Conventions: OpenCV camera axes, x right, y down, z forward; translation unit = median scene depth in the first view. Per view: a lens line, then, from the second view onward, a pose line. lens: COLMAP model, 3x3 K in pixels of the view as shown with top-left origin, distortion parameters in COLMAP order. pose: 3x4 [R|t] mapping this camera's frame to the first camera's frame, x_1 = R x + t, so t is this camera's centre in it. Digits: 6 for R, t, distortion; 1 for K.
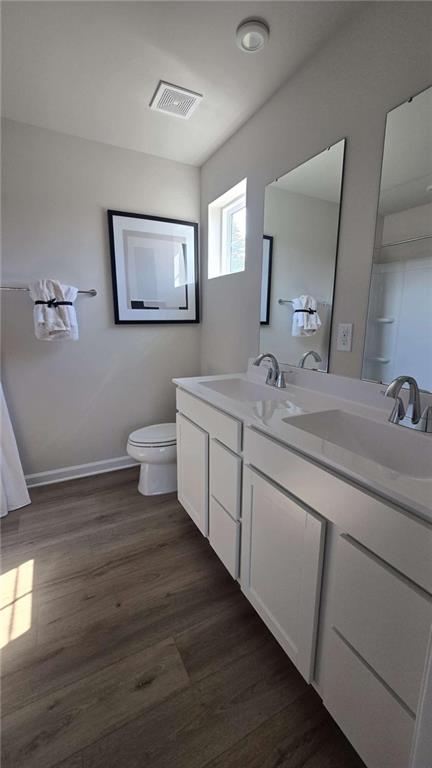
lens RADIAL K [[314.6, 0, 219.1], [0, 314.6, 381.8], [0, 0, 1]] dist [-0.001808, 0.000041]
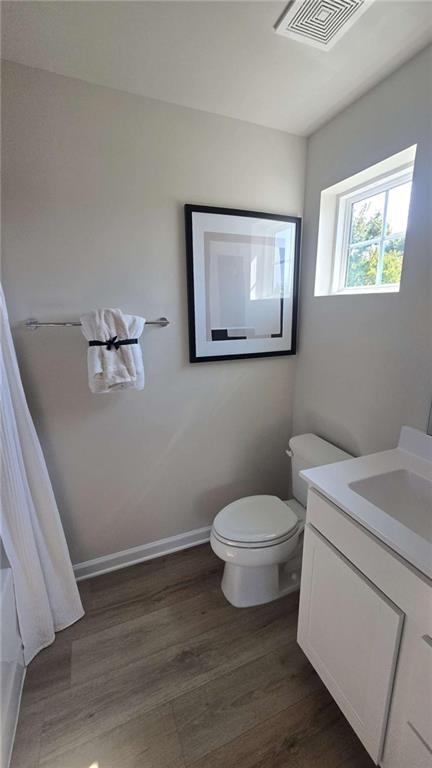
lens RADIAL K [[314.6, 0, 219.1], [0, 314.6, 381.8], [0, 0, 1]] dist [-0.001808, 0.000041]
pose [[0.996088, 0.009966, -0.087801, -0.216766], [-0.007486, 0.999565, 0.028527, -0.173651], [0.088047, -0.027758, 0.995730, 0.300599]]
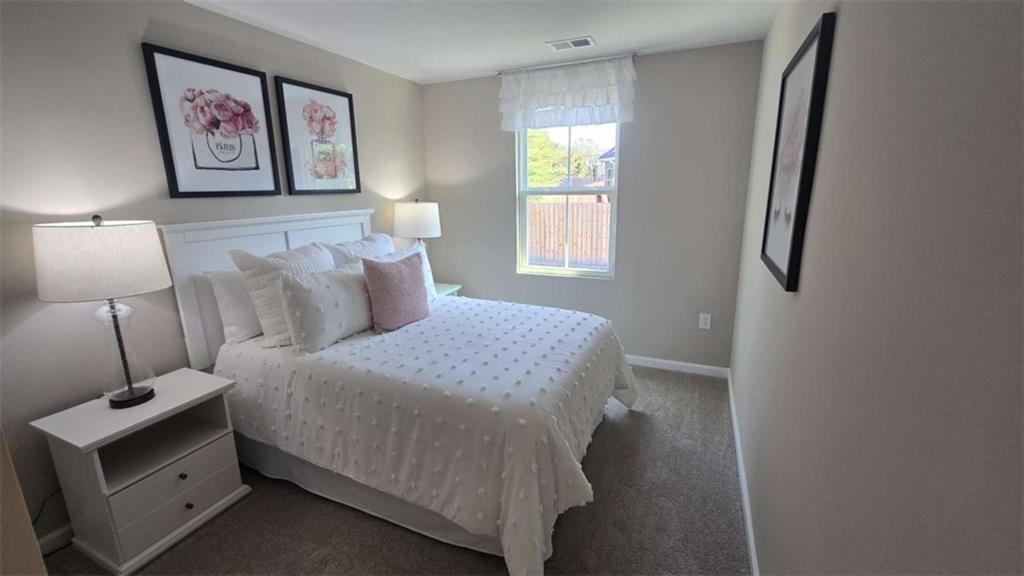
lens RADIAL K [[419.5, 0, 512.0], [0, 419.5, 288.0], [0, 0, 1]] dist [-0.001808, 0.000041]
pose [[0.783405, -0.158010, 0.601090, -0.681922], [0.140535, 0.987129, 0.076328, 0.112820], [-0.605414, 0.024678, 0.795528, -0.488649]]
